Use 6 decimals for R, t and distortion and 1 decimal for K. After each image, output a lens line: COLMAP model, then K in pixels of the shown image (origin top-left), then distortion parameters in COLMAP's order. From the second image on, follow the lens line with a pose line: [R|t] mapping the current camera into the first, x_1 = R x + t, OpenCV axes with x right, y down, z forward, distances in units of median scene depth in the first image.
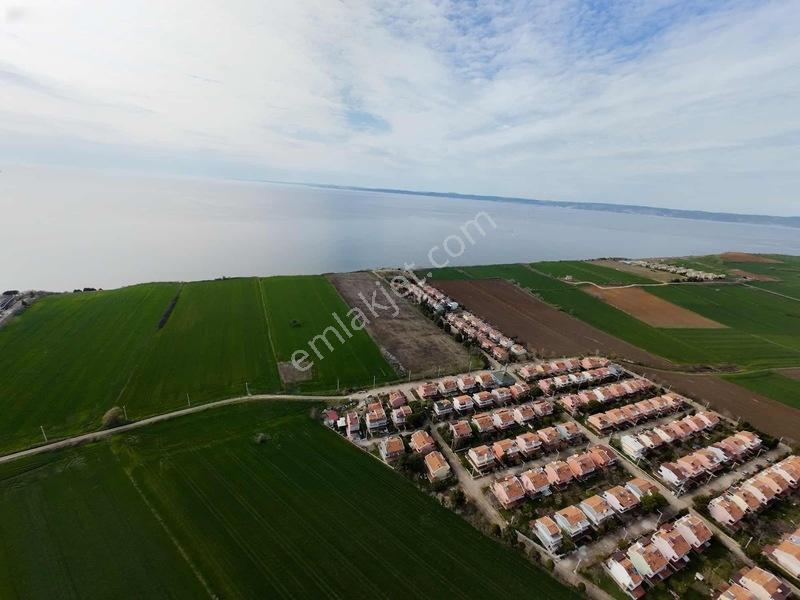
lens RADIAL K [[311.3, 0, 400.5], [0, 311.3, 298.6], [0, 0, 1]] dist [-0.004944, 0.002156]
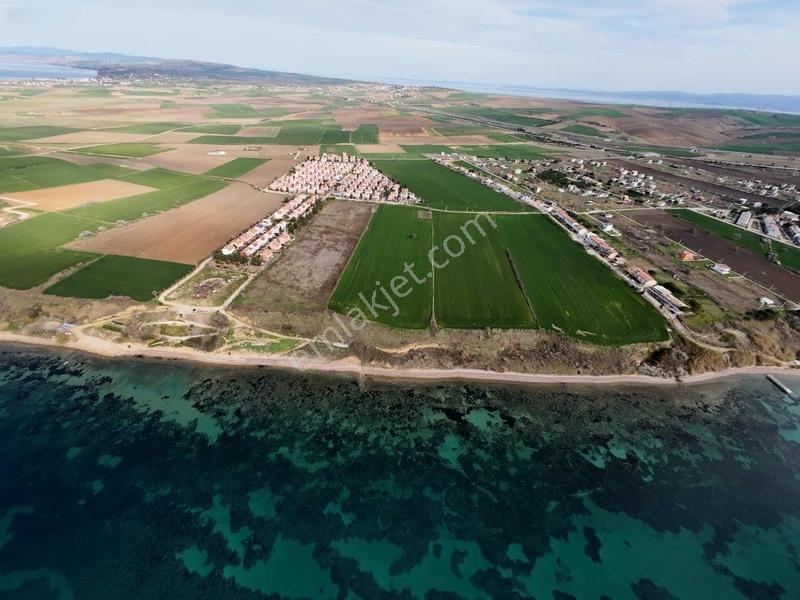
lens RADIAL K [[311.3, 0, 400.5], [0, 311.3, 298.6], [0, 0, 1]] dist [-0.004944, 0.002156]
pose [[-0.853372, -0.393659, 0.341745, -1.164828], [0.054401, 0.584730, 0.809402, -1.132191], [-0.518457, 0.709312, -0.477576, 2.555489]]
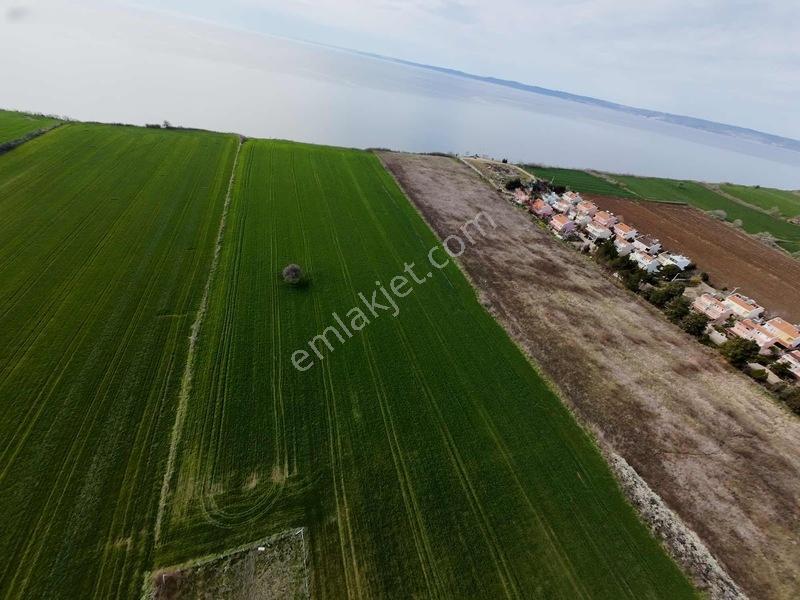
lens RADIAL K [[311.3, 0, 400.5], [0, 311.3, 298.6], [0, 0, 1]] dist [-0.004944, 0.002156]
pose [[0.986524, 0.156602, -0.047386, -0.299631], [-0.135390, 0.943969, 0.300984, -0.015994], [0.091866, -0.290513, 0.952451, 0.981448]]
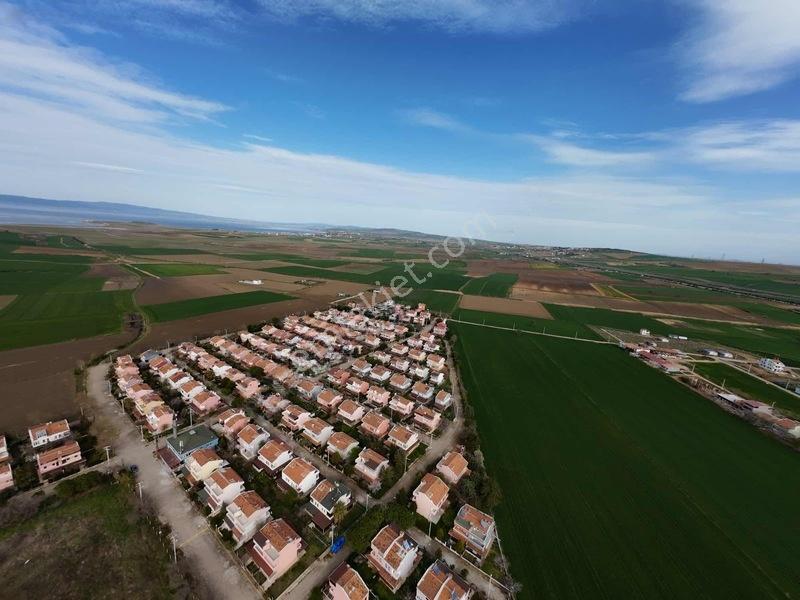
lens RADIAL K [[310.2, 0, 400.1], [0, 310.2, 304.3], [0, 0, 1]] dist [-0.005482, 0.002441]
pose [[-0.507737, -0.302613, 0.806616, -0.229885], [0.169877, 0.882729, 0.438100, -0.138616], [-0.844598, 0.359465, -0.396787, 0.912128]]
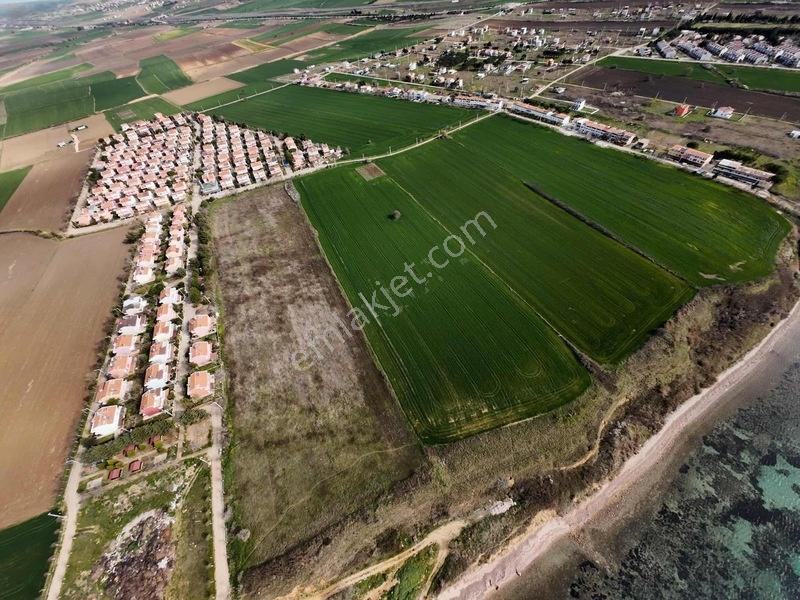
lens RADIAL K [[311.3, 0, 400.5], [0, 311.3, 298.6], [0, 0, 1]] dist [-0.004944, 0.002156]
pose [[-0.999904, 0.013352, -0.003777, -0.486356], [0.001617, 0.382459, 0.923971, -0.821141], [0.013782, 0.923876, -0.382443, 2.123174]]
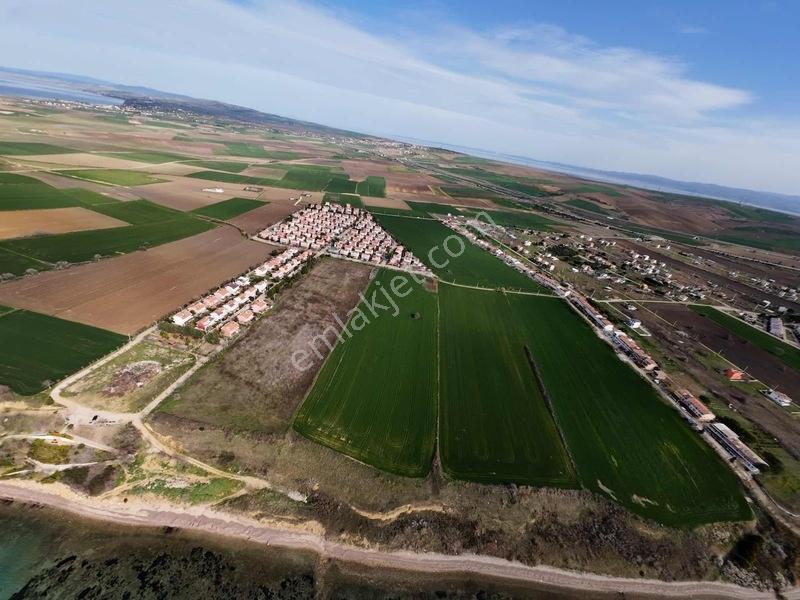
lens RADIAL K [[307.8, 0, 400.6], [0, 307.8, 302.0], [0, 0, 1]] dist [-0.000765, -0.001949]
pose [[-0.820751, -0.435637, 0.369580, -0.941075], [-0.032018, 0.680985, 0.731597, -1.026038], [-0.570389, 0.588625, -0.572867, 2.264916]]
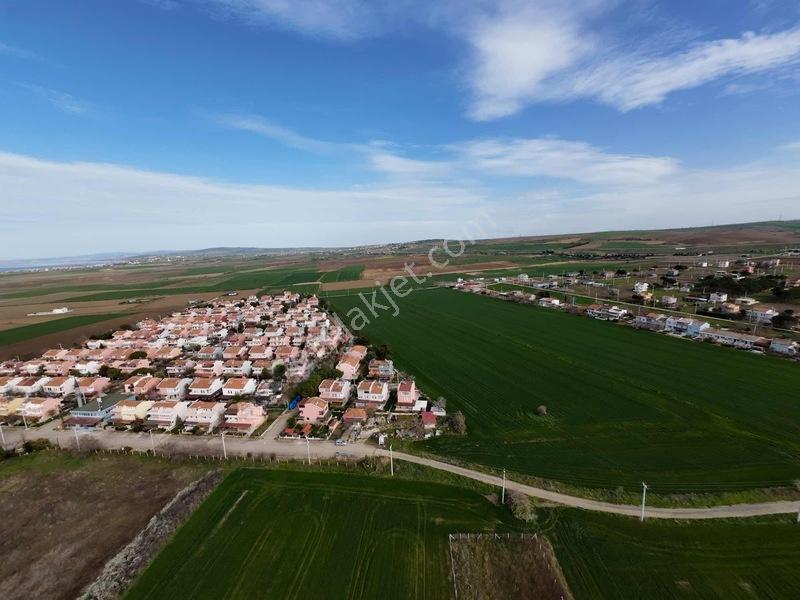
lens RADIAL K [[313.0, 0, 399.6], [0, 313.0, 288.6], [0, 0, 1]] dist [-0.002542, 0.000656]
pose [[-0.860556, -0.109271, 0.497496, -0.376984], [0.143953, 0.884724, 0.443329, -0.091092], [-0.488590, 0.453126, -0.745625, 1.172719]]
